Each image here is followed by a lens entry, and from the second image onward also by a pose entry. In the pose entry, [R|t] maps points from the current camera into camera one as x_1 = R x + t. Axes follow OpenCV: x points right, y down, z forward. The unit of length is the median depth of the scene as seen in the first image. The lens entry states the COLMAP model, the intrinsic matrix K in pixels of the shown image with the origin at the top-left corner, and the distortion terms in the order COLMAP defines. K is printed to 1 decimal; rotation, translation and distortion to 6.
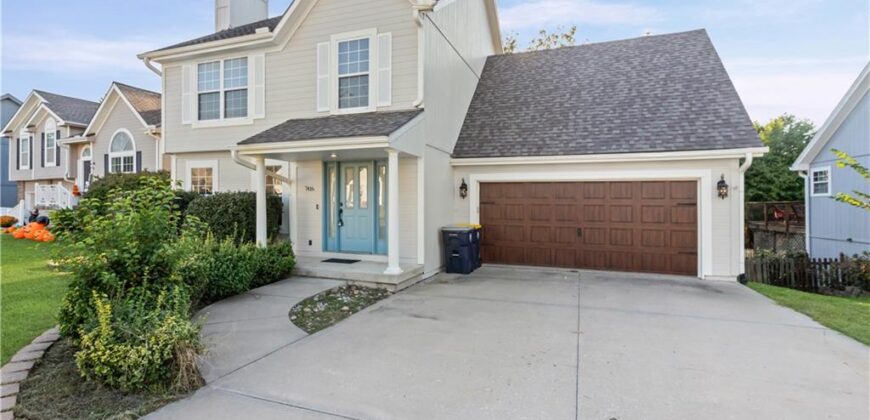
lens RADIAL K [[398.0, 0, 430.5], [0, 398.0, 203.2], [0, 0, 1]] dist [-0.004335, 0.000519]
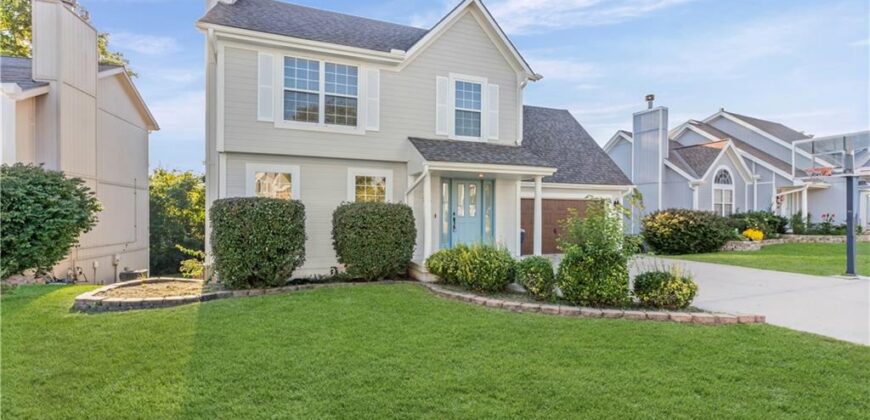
lens RADIAL K [[398.0, 0, 416.7], [0, 398.0, 219.9], [0, 0, 1]] dist [-0.004335, 0.000519]
pose [[0.752438, -0.011023, 0.658571, -1.117530], [0.002054, 0.999894, 0.014389, 0.004292], [-0.658660, -0.009474, 0.752381, 0.157891]]
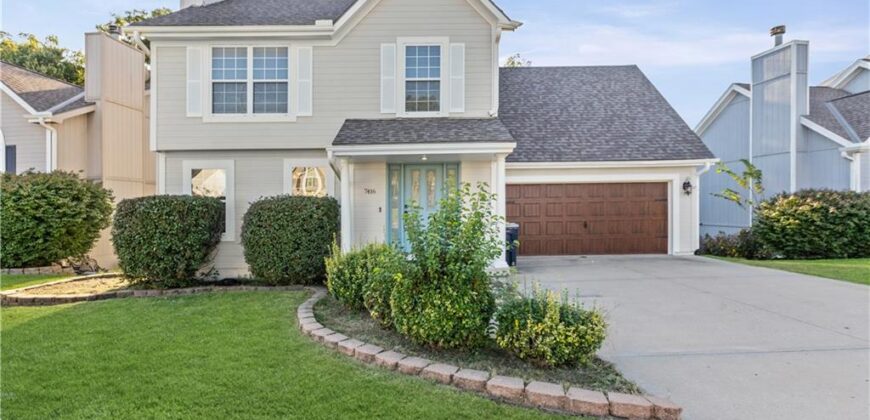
lens RADIAL K [[398.0, 0, 438.1], [0, 398.0, 209.9], [0, 0, 1]] dist [-0.004335, 0.000519]
pose [[0.932025, -0.027341, 0.361362, -0.524660], [0.023869, 0.999616, 0.014069, -0.000497], [-0.361608, -0.004488, 0.932319, 0.028912]]
